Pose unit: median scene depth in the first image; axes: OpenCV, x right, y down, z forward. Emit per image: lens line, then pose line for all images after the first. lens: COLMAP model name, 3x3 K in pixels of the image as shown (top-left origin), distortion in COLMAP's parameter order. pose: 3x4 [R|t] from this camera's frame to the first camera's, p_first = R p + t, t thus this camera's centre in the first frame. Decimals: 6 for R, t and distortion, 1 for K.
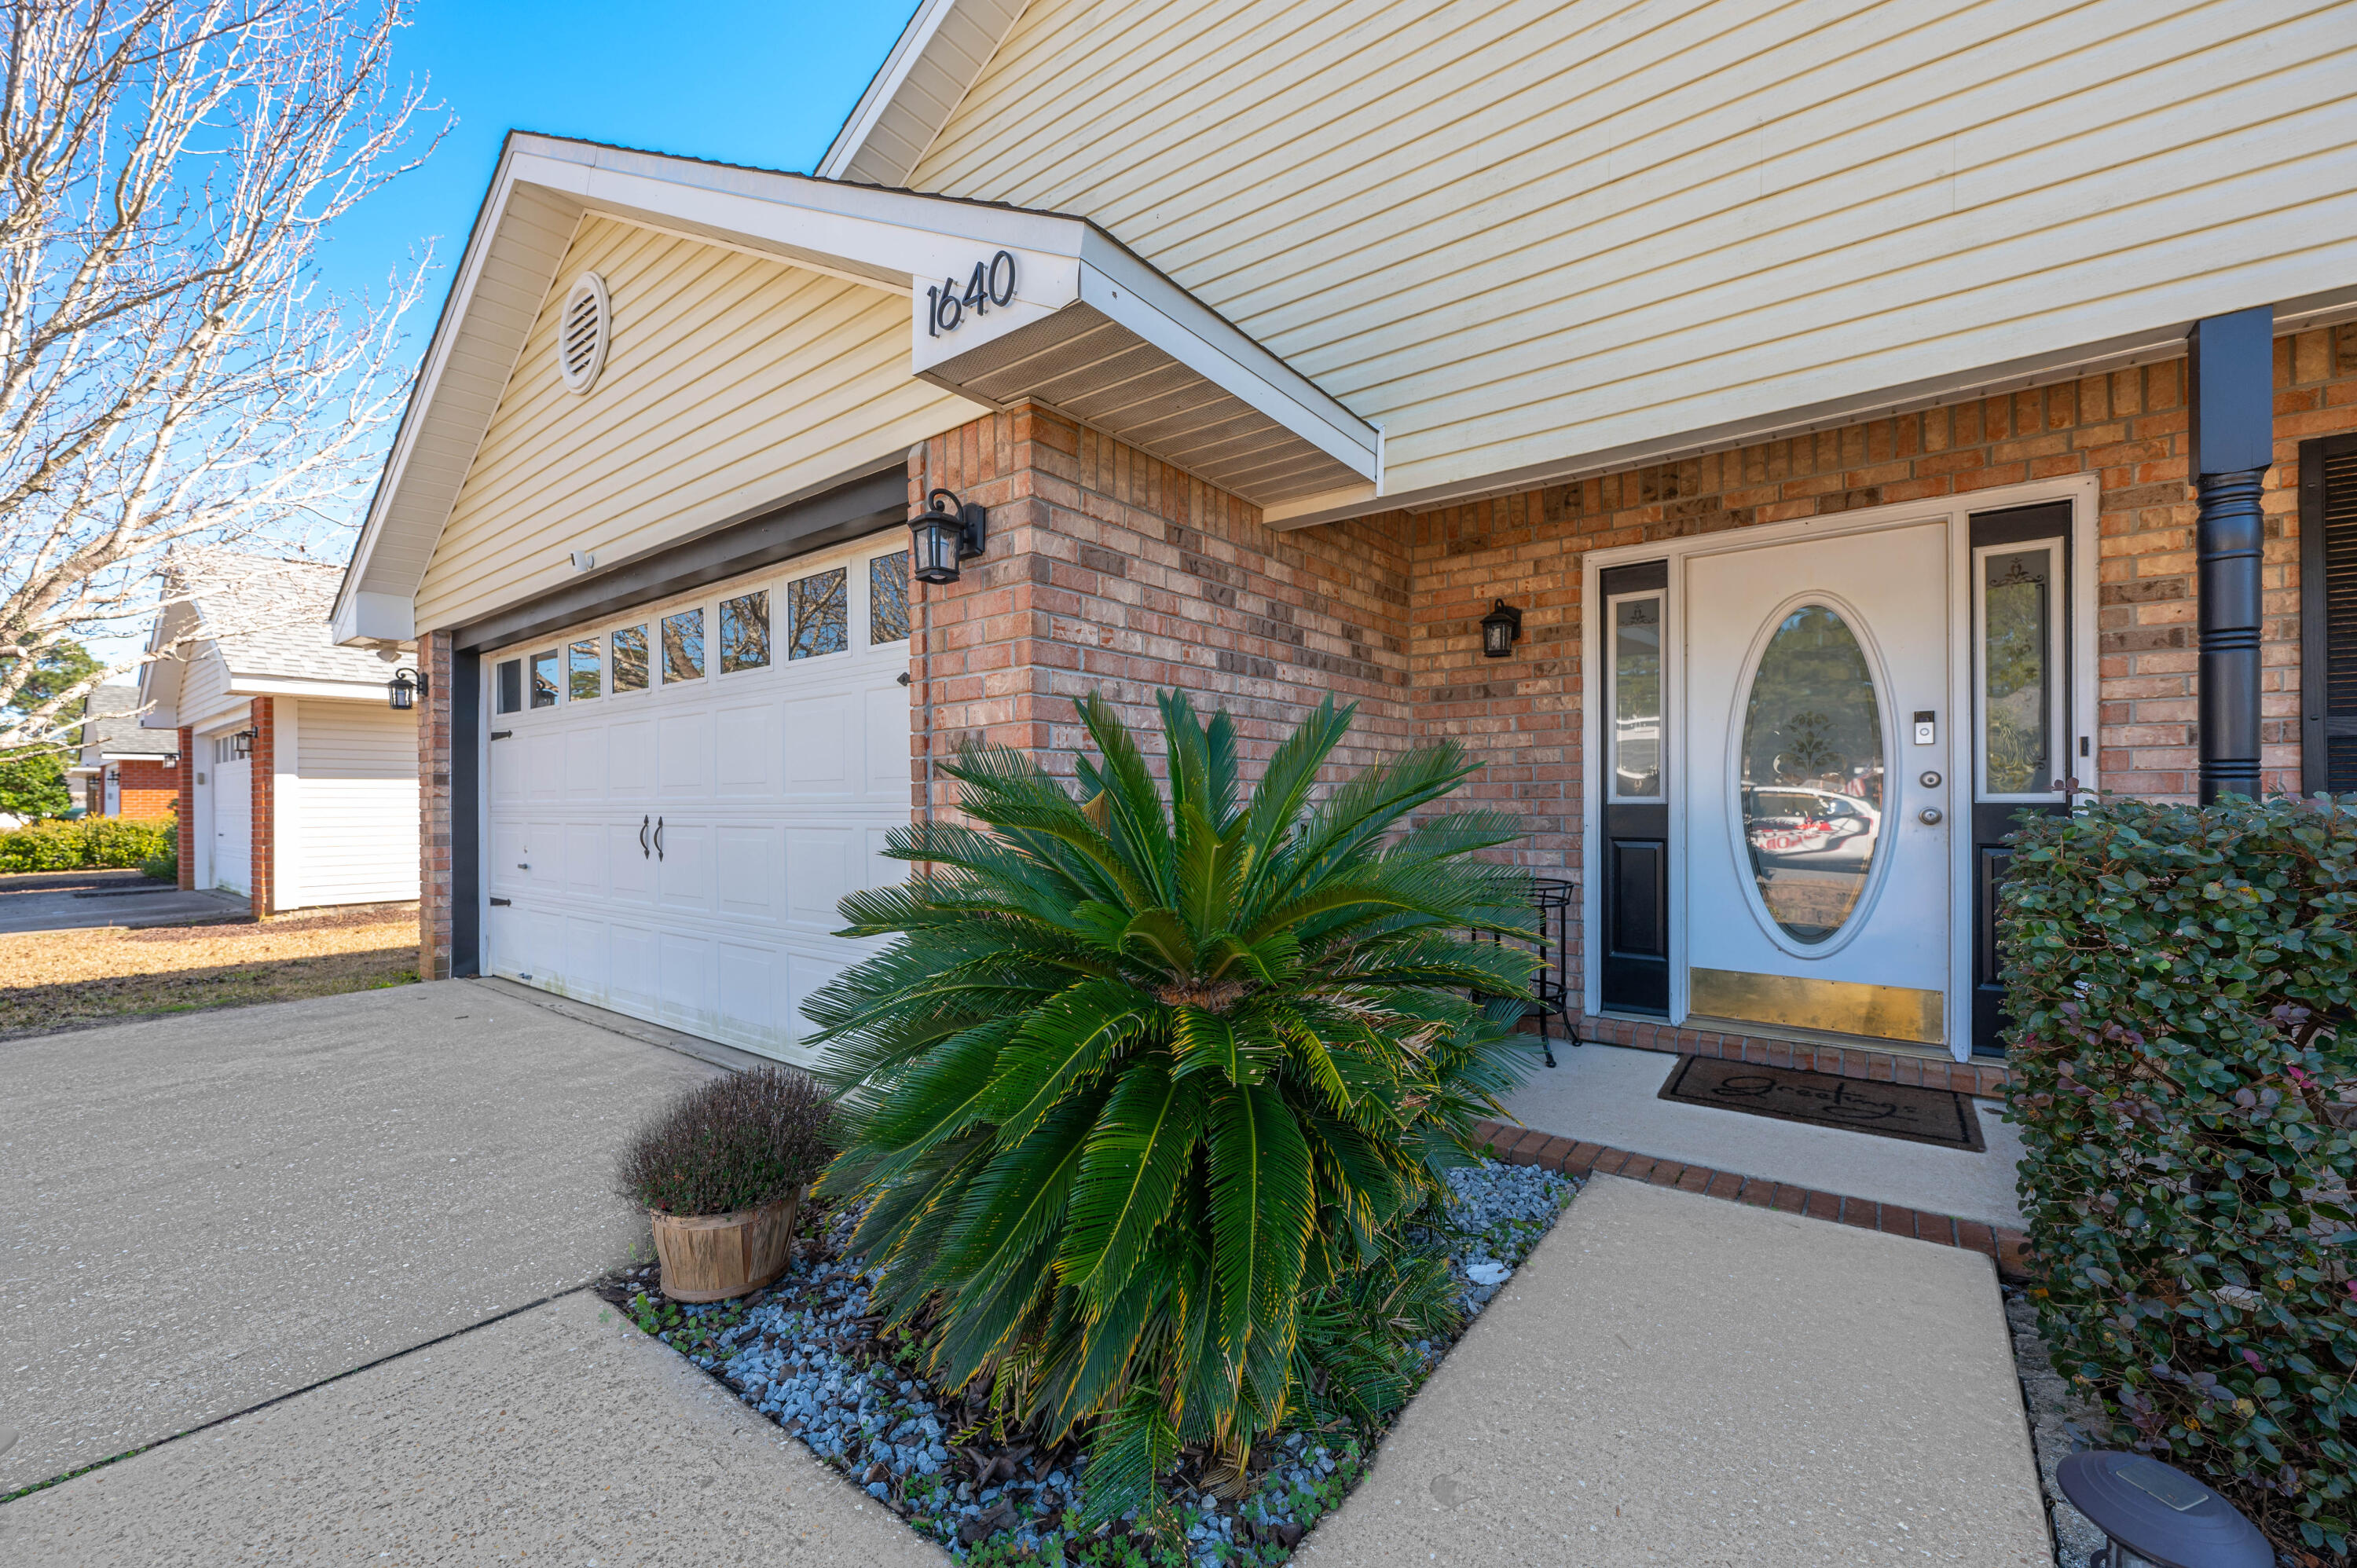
lens RADIAL K [[933.6, 0, 1167.4], [0, 933.6, 795.6], [0, 0, 1]] dist [-0.001070, -0.000110]
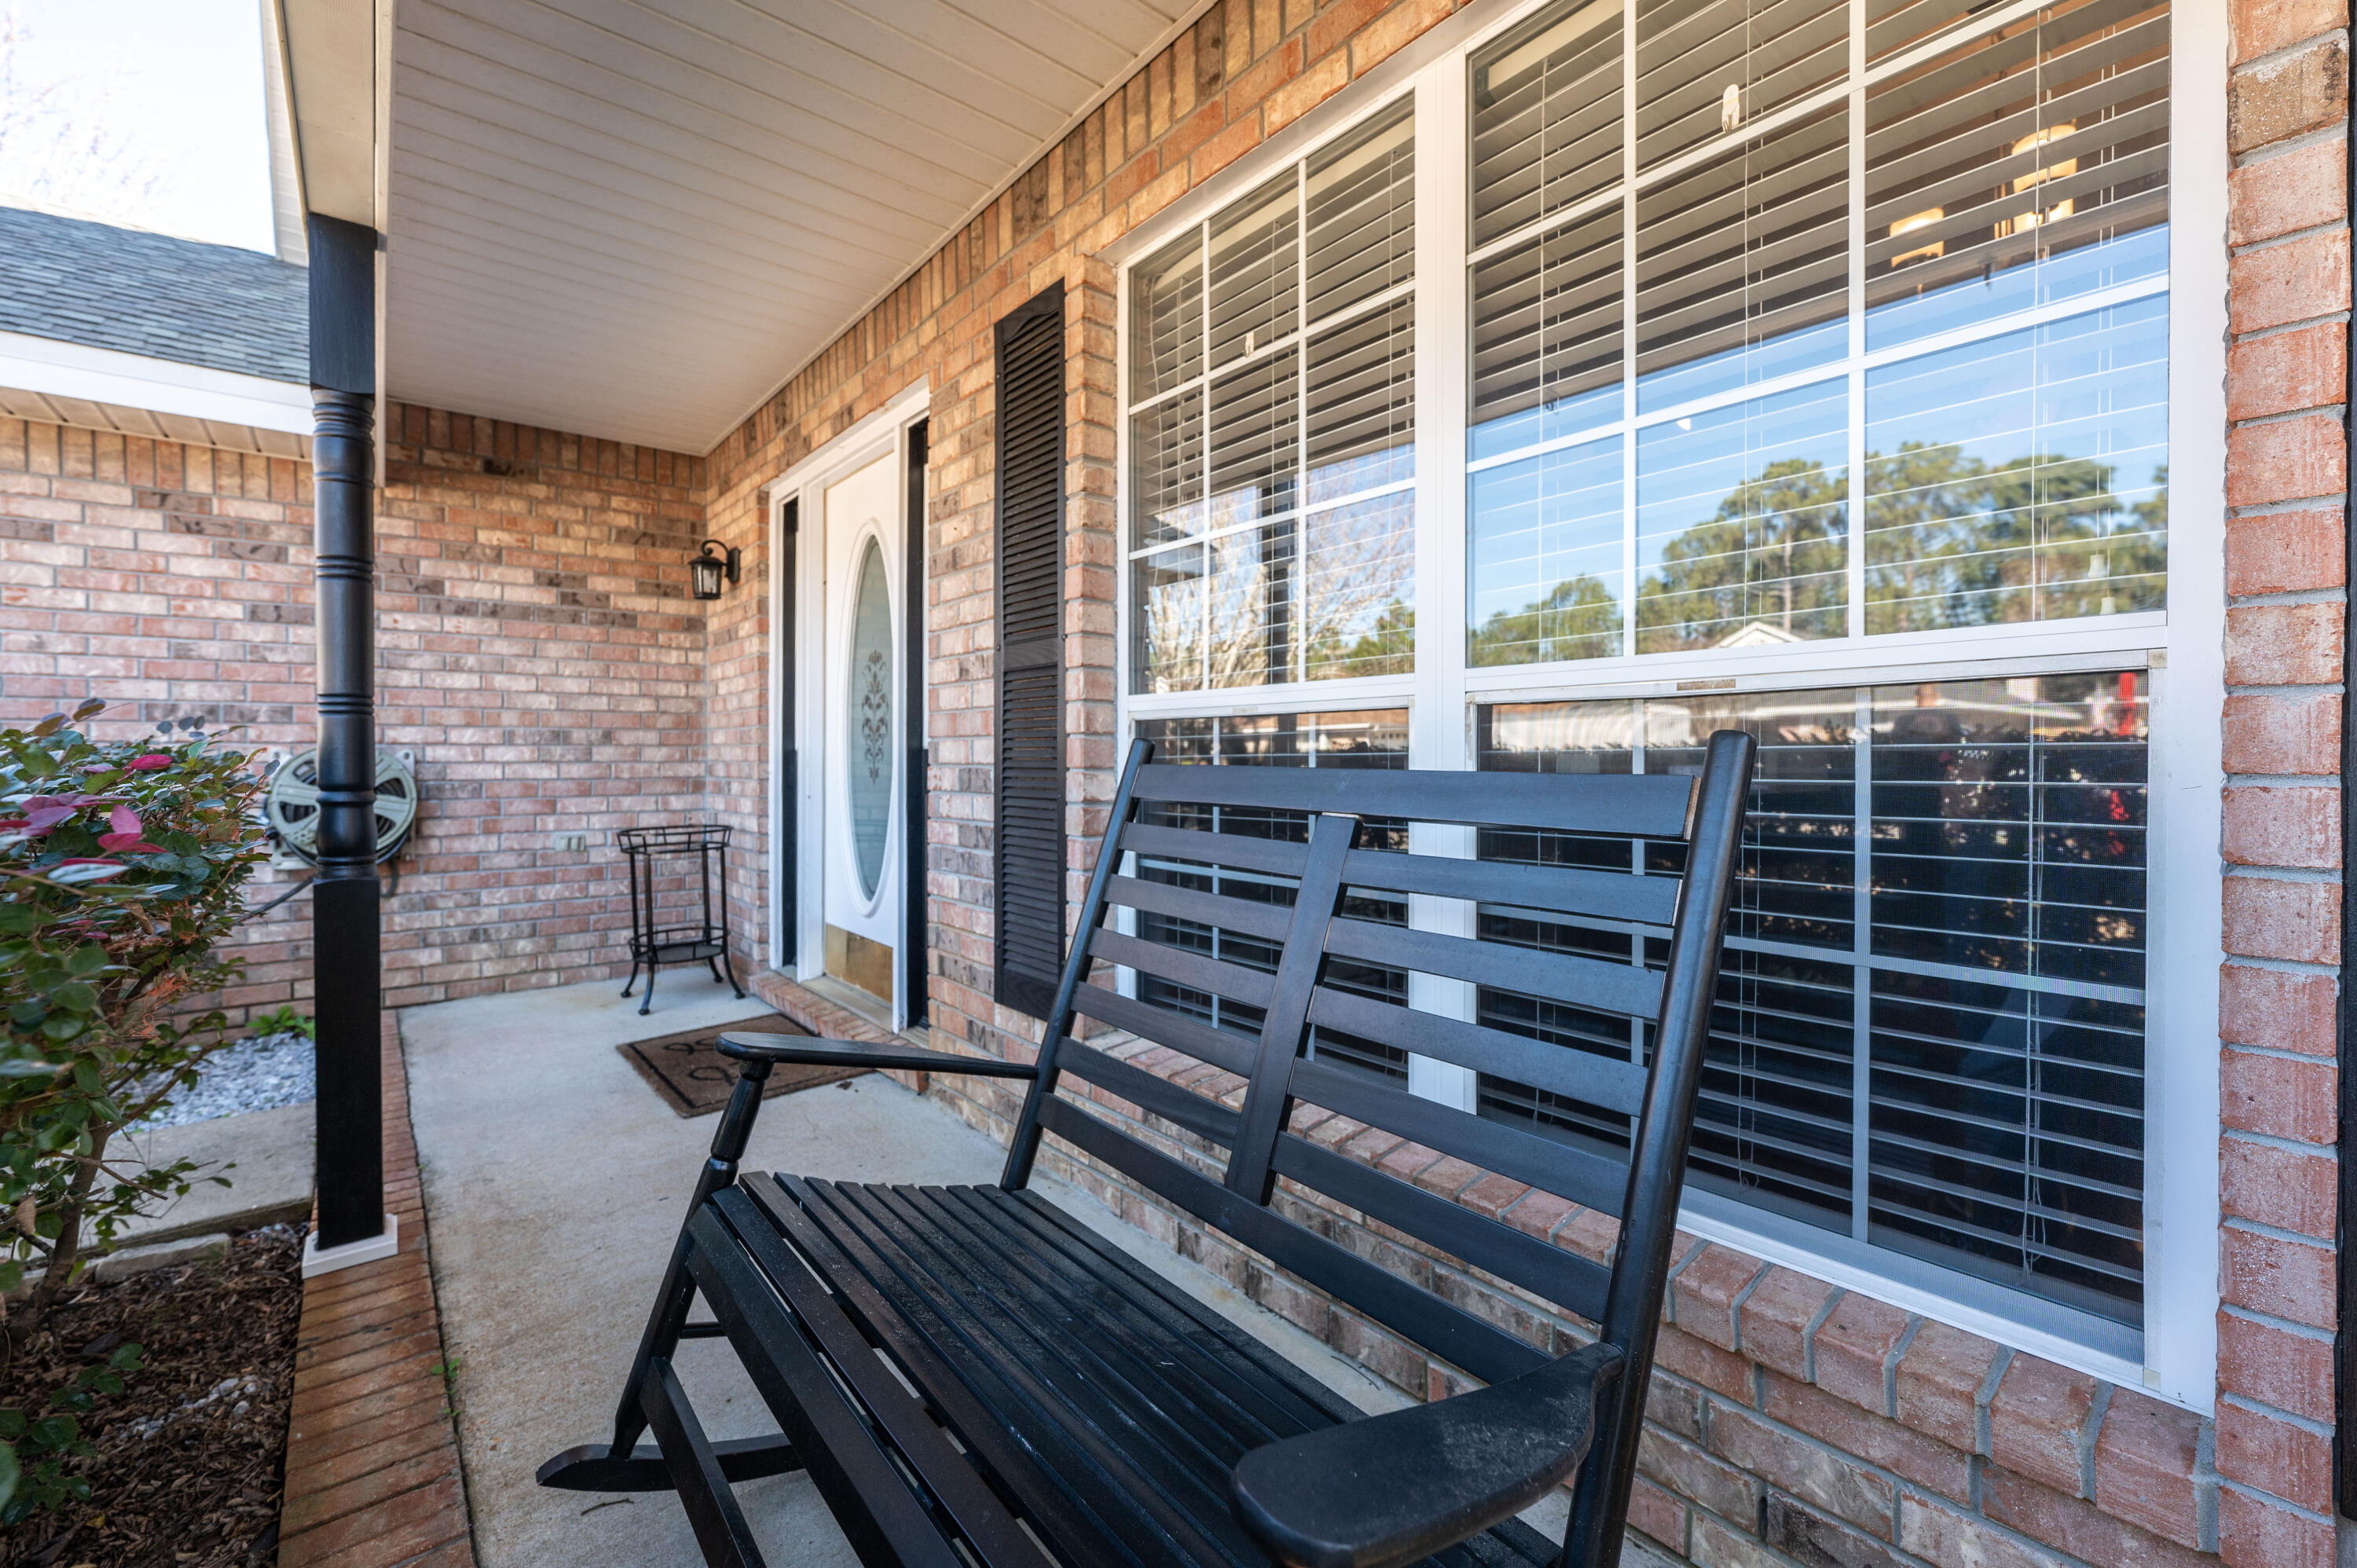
lens RADIAL K [[933.6, 0, 1179.4], [0, 933.6, 764.5], [0, 0, 1]] dist [-0.001070, -0.000110]
pose [[0.979454, 0.005778, -0.201586, 1.341289], [-0.001275, 0.999747, 0.022460, 0.005673], [0.201665, -0.021741, 0.979213, 0.156596]]
